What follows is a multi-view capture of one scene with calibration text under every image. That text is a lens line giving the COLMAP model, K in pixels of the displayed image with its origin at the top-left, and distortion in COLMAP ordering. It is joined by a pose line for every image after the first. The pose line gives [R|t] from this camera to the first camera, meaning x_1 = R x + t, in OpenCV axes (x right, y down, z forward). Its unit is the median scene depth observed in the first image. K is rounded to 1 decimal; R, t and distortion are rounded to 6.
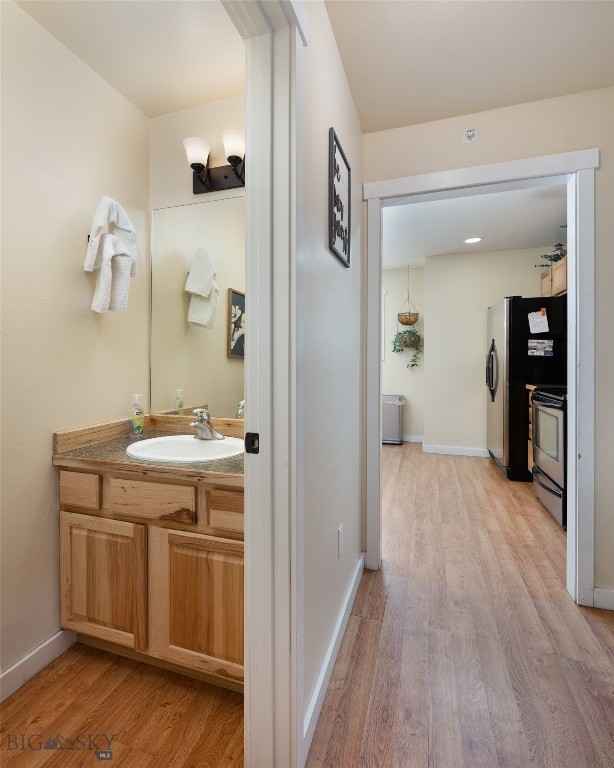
lens RADIAL K [[393.0, 0, 295.6], [0, 393.0, 355.2], [0, 0, 1]] dist [-0.001937, -0.000104]
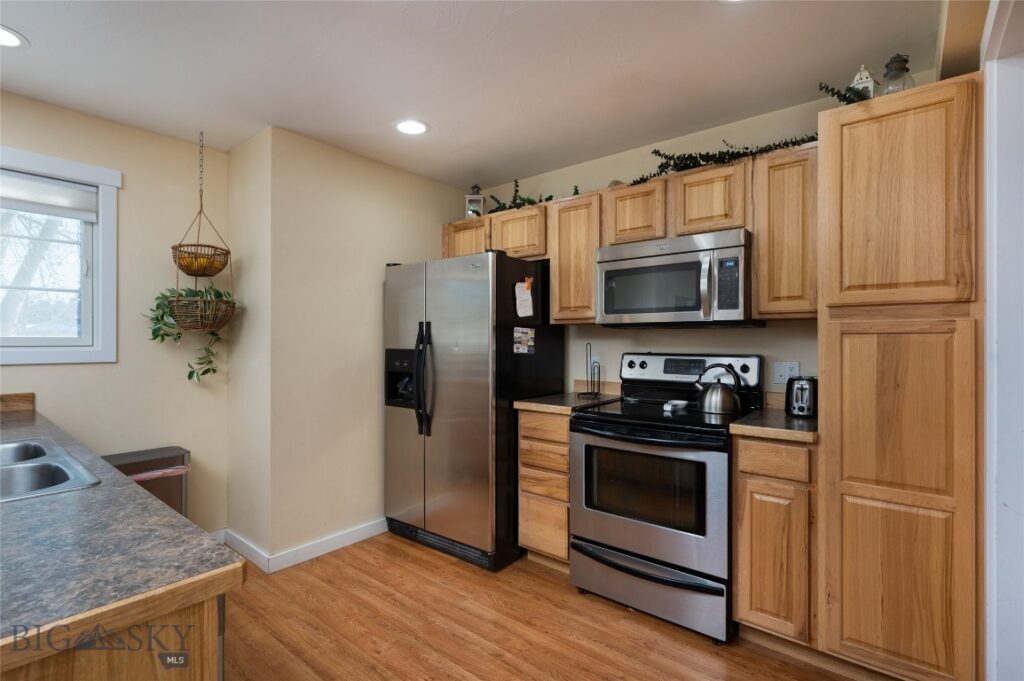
lens RADIAL K [[481.6, 0, 512.9], [0, 481.6, 341.9], [0, 0, 1]] dist [0.000397, -0.000404]
pose [[0.365422, 0.002587, 0.930838, -0.096963], [-0.013547, 0.999905, 0.002539, -0.018736], [-0.930743, -0.013538, 0.365422, 0.735641]]
